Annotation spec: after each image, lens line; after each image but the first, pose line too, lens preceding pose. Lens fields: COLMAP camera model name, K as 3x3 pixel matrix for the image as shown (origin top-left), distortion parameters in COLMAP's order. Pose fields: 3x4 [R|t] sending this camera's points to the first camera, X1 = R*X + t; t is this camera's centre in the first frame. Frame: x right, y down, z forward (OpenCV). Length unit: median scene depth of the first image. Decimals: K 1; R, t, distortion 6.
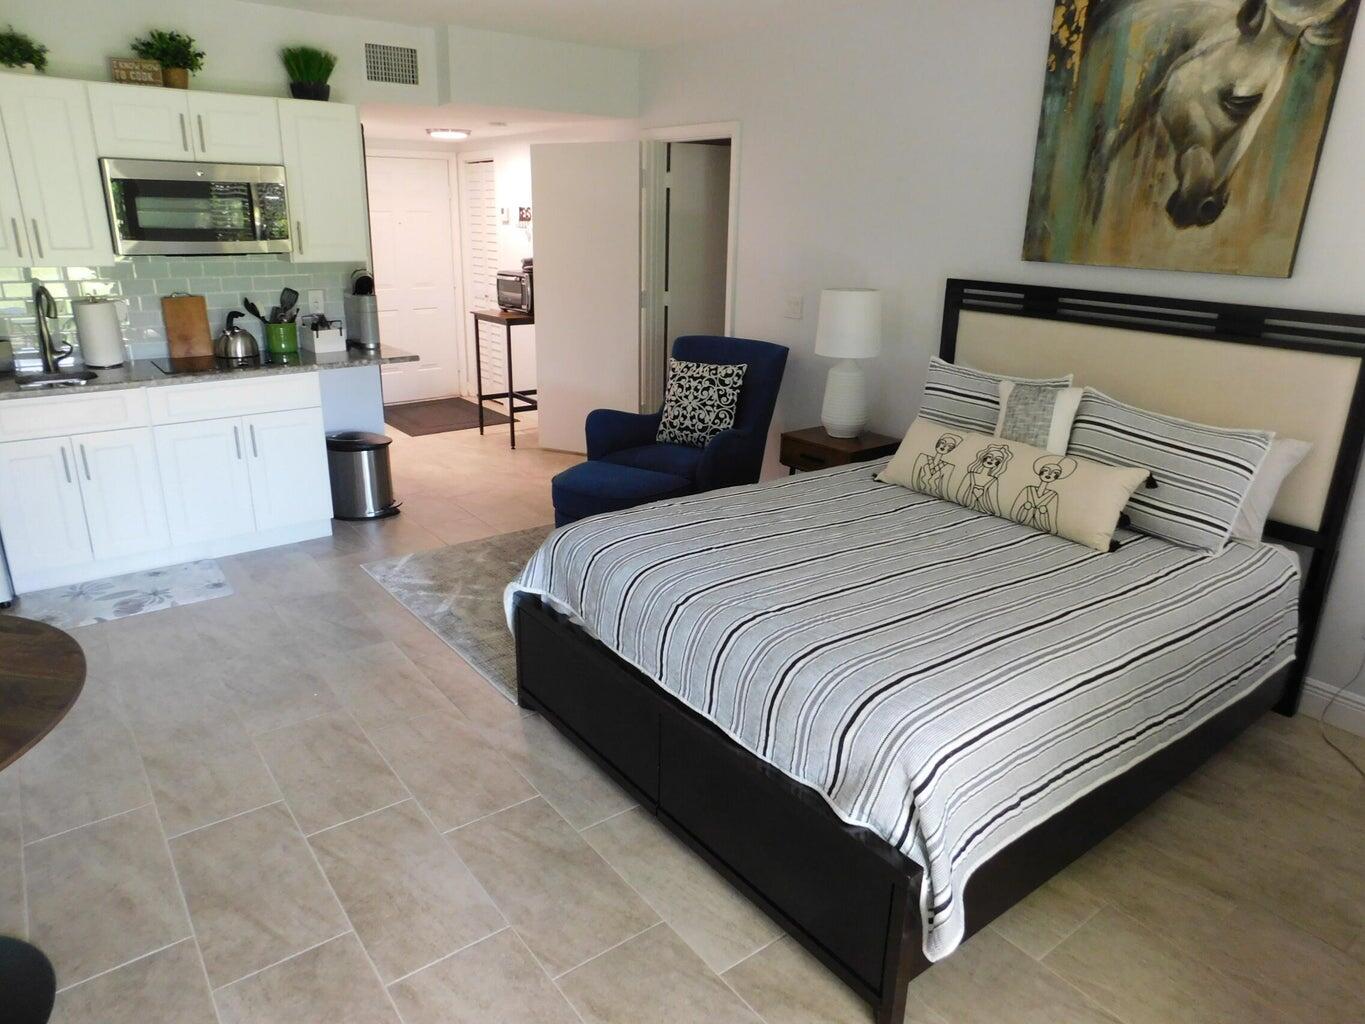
lens RADIAL K [[901.0, 0, 682.5], [0, 901.0, 512.0], [0, 0, 1]] dist [-0.049734, 0.041092]
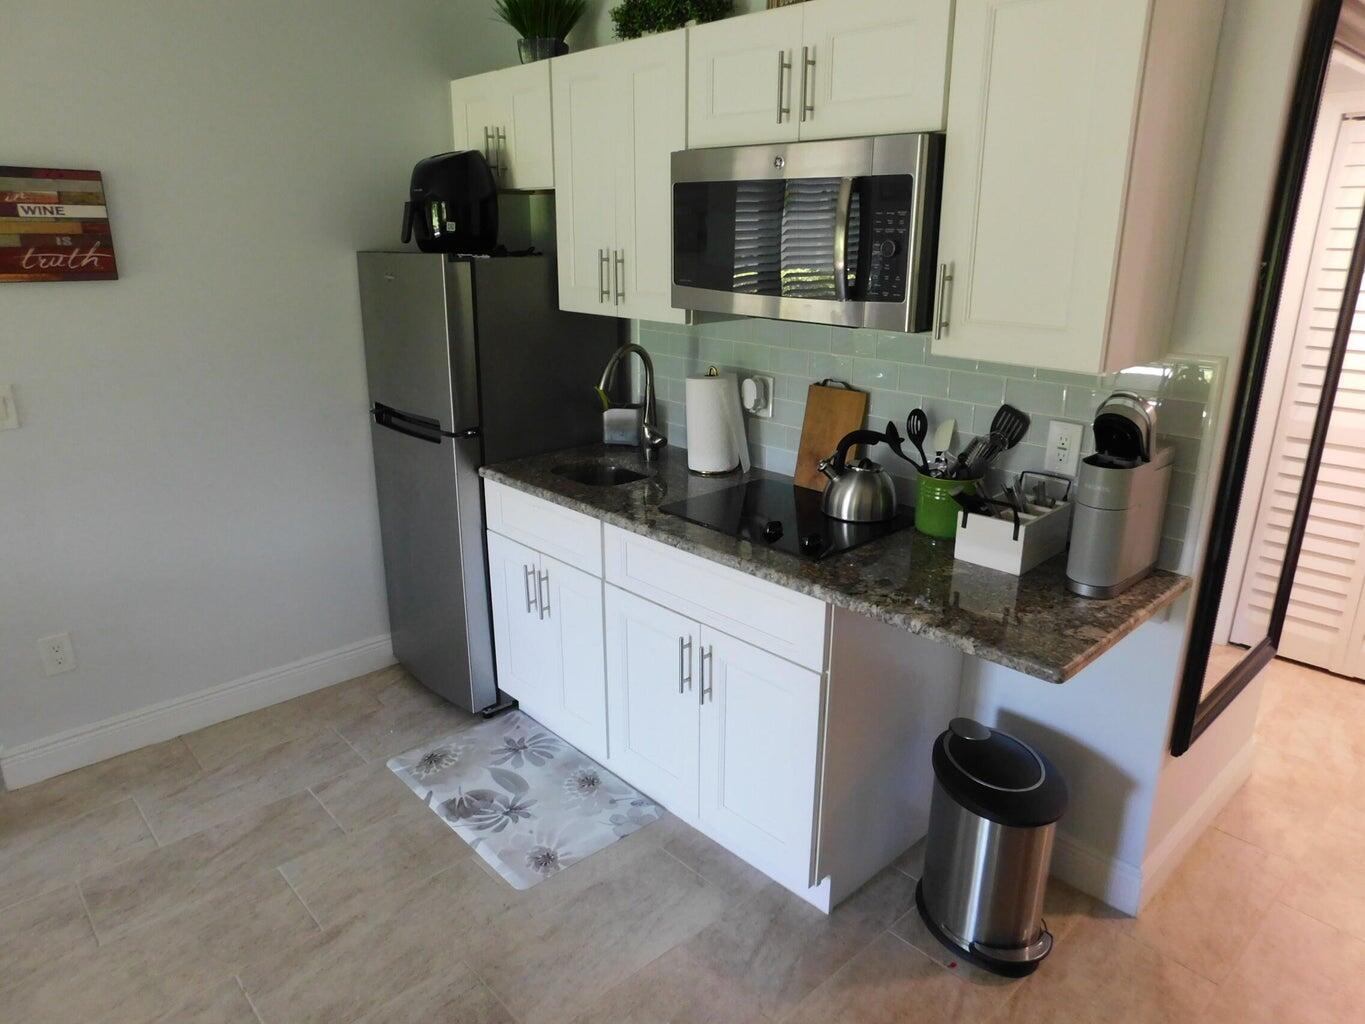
lens RADIAL K [[901.0, 0, 682.5], [0, 901.0, 512.0], [0, 0, 1]] dist [-0.049734, 0.041092]
pose [[0.103814, 0.279667, -0.954468, -0.007534], [-0.323410, 0.916994, 0.233510, -0.310637], [0.940547, 0.284443, 0.185644, 0.941999]]
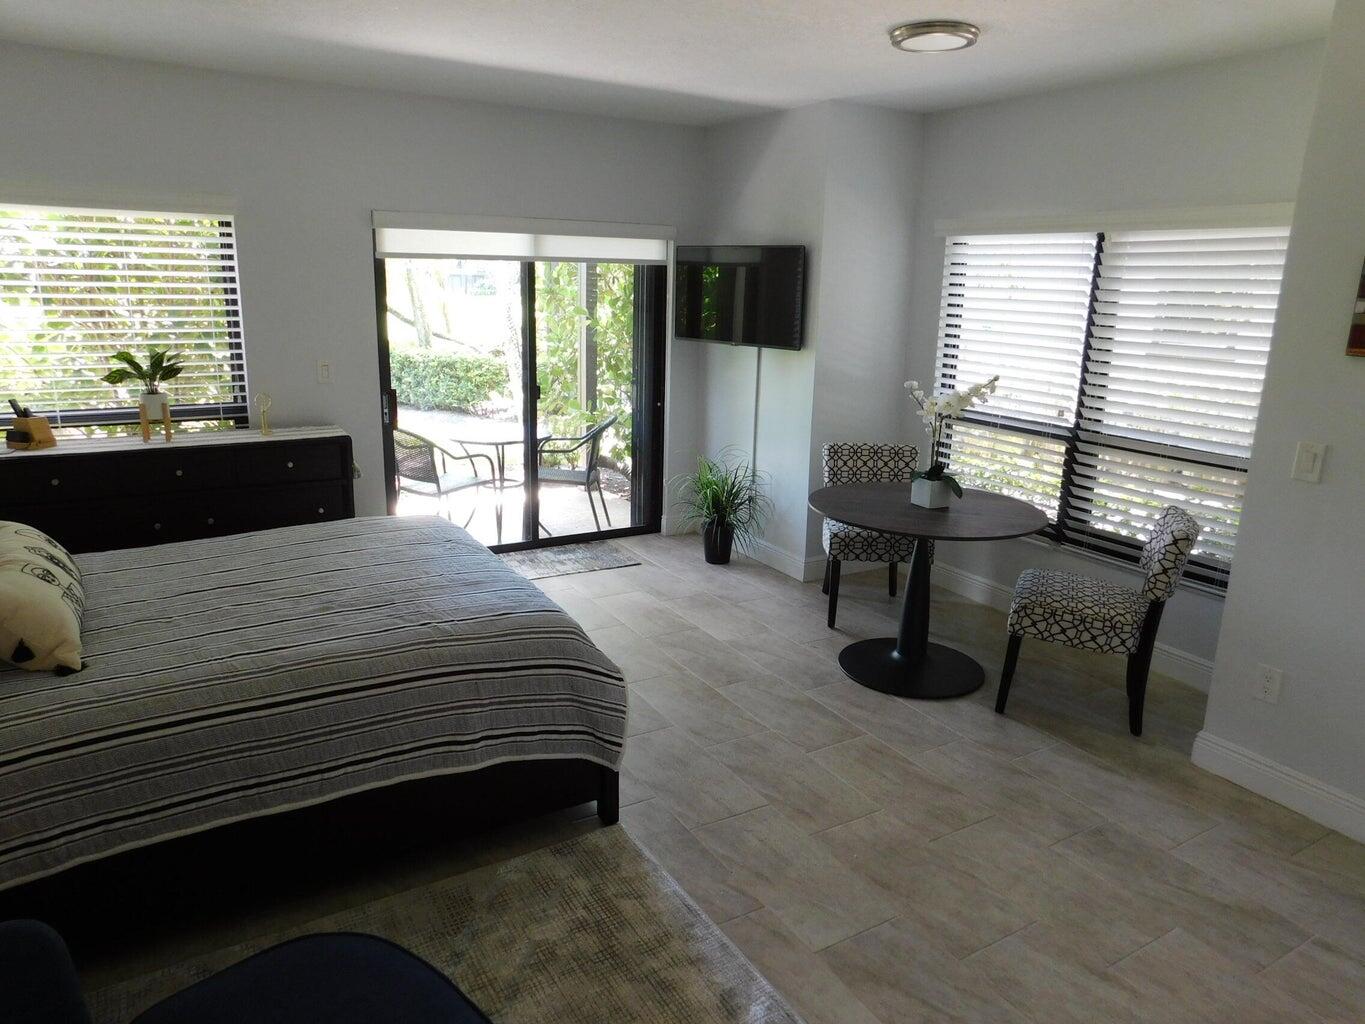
lens RADIAL K [[901.0, 0, 682.5], [0, 901.0, 512.0], [0, 0, 1]] dist [-0.049734, 0.041092]
pose [[-0.993260, -0.068679, 0.093371, -0.249149], [-0.006289, 0.836303, 0.548231, -0.432205], [-0.115738, 0.543948, -0.831099, 1.260815]]
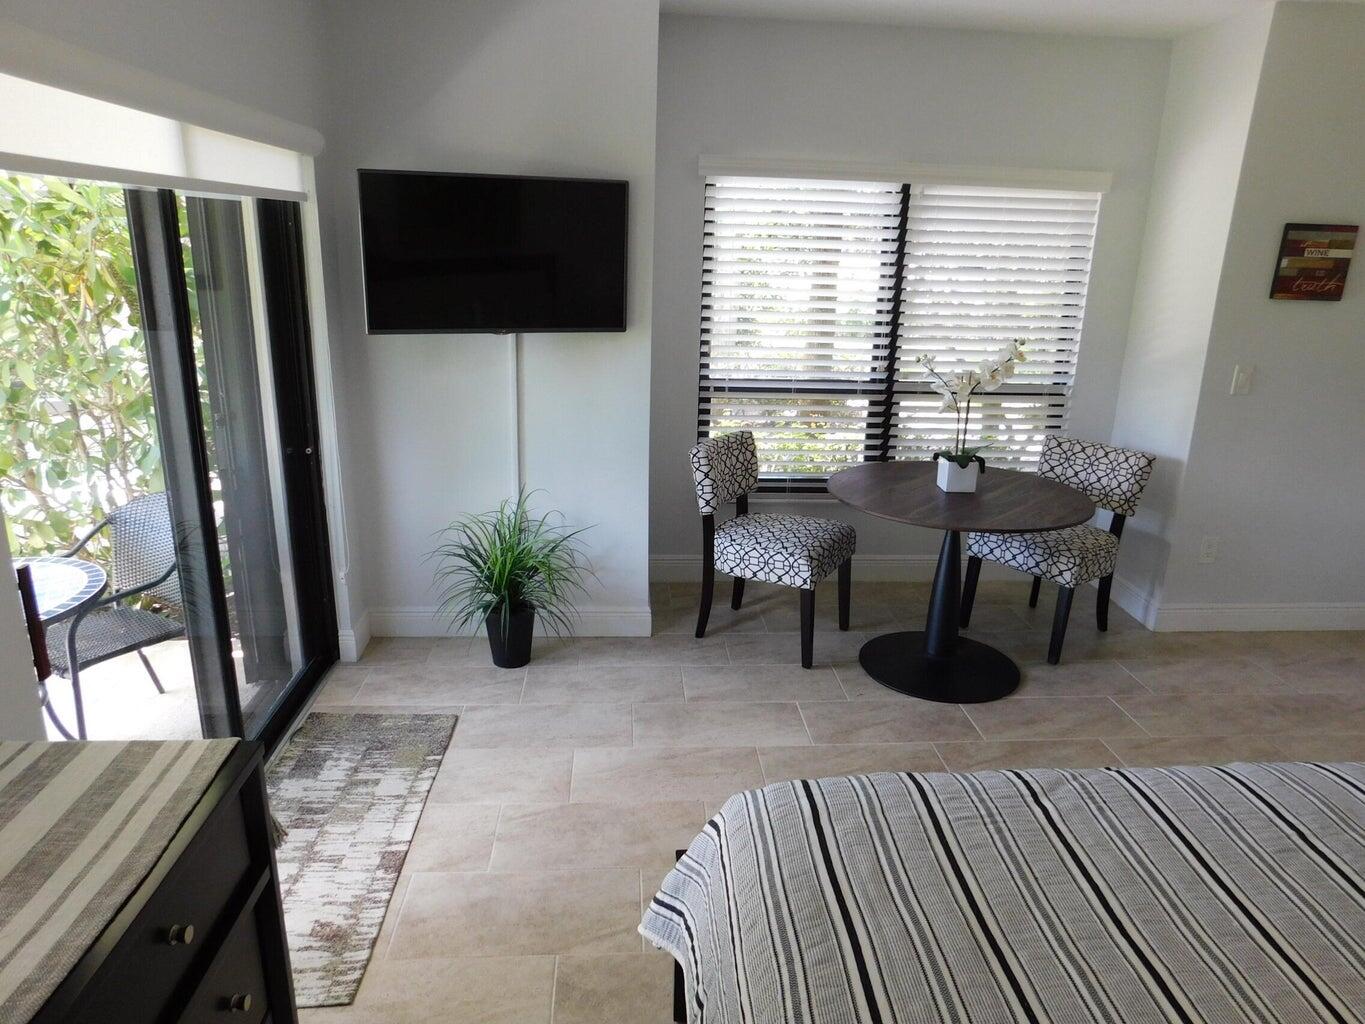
lens RADIAL K [[901.0, 0, 682.5], [0, 901.0, 512.0], [0, 0, 1]] dist [-0.049734, 0.041092]
pose [[-0.544264, 0.213066, -0.811406, 0.459527], [-0.304103, 0.851317, 0.427529, -0.177479], [0.781855, 0.479440, -0.398547, 0.554043]]
